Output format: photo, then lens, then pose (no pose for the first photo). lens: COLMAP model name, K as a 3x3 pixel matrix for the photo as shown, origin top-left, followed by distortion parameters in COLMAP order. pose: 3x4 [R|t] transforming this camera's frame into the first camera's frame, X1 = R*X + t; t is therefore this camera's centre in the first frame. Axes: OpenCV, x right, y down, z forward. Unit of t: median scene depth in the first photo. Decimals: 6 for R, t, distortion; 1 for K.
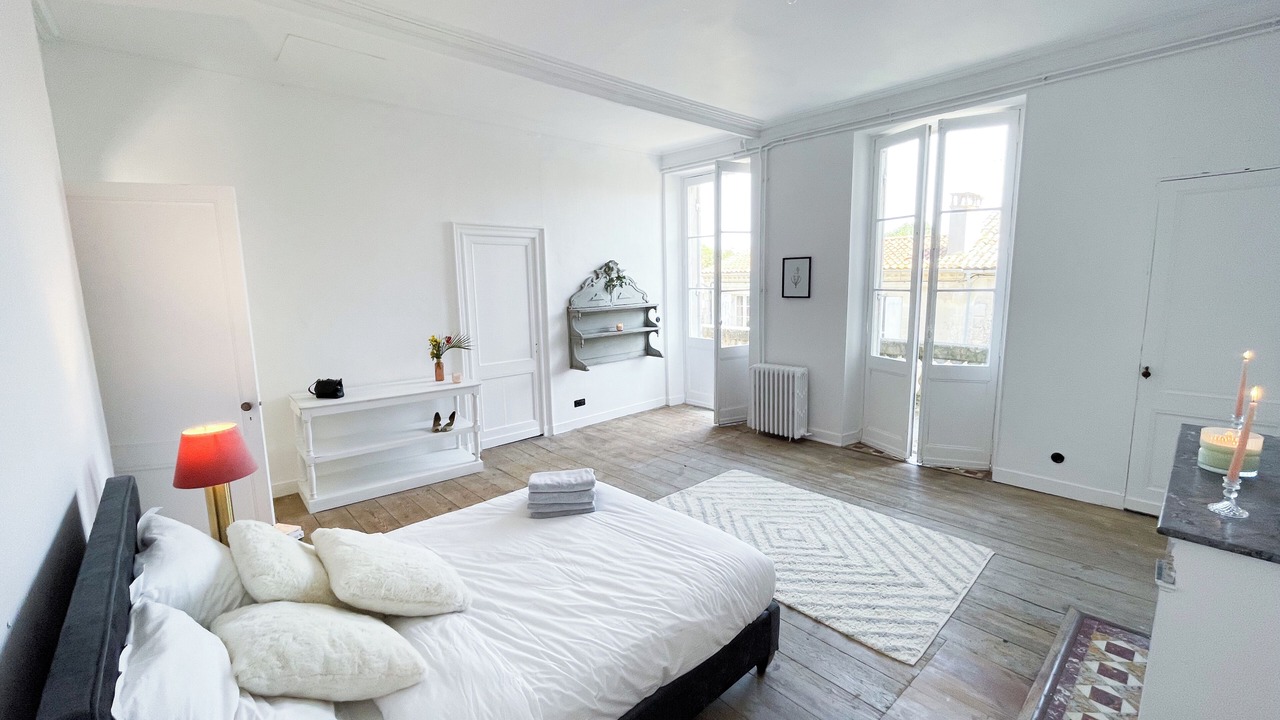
lens RADIAL K [[518.4, 0, 641.2], [0, 518.4, 353.6], [0, 0, 1]] dist [0.001156, -0.000237]
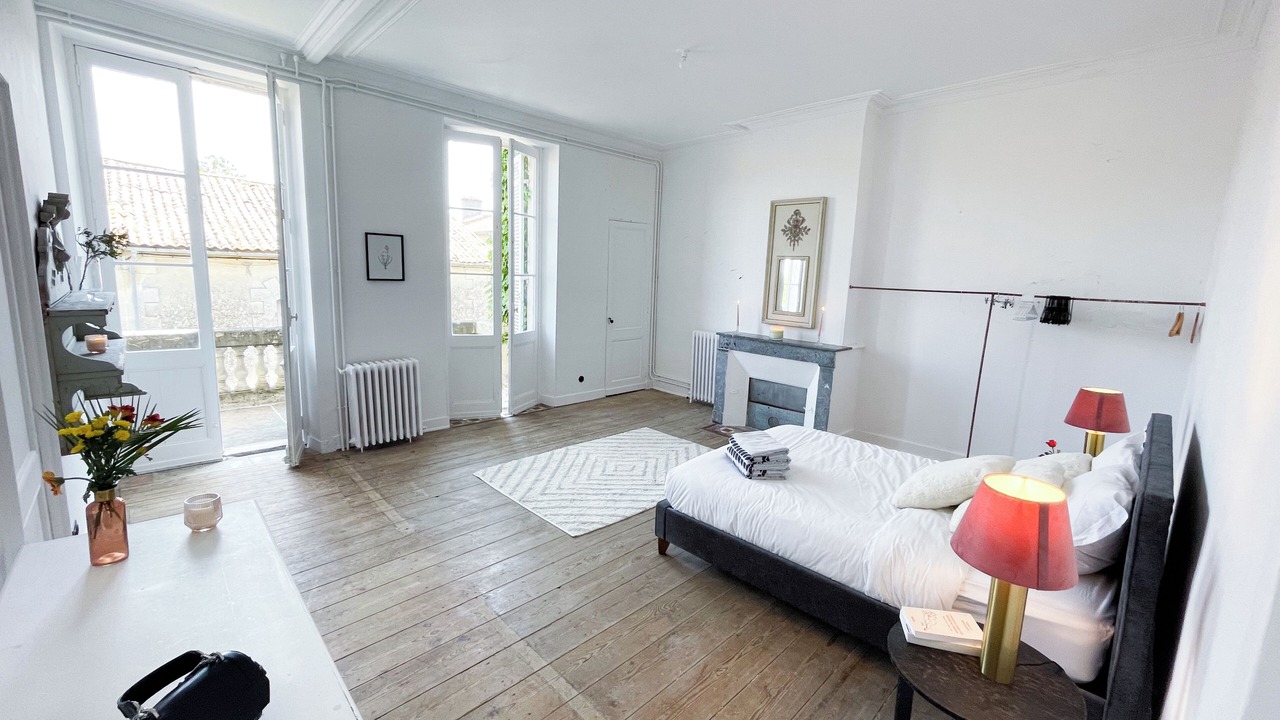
lens RADIAL K [[518.4, 0, 641.2], [0, 518.4, 353.6], [0, 0, 1]] dist [0.001156, -0.000237]
pose [[-0.036955, -0.136975, 0.989885, -0.704603], [0.105675, 0.984472, 0.140171, -0.076019], [-0.993714, 0.109786, -0.021907, 0.723586]]
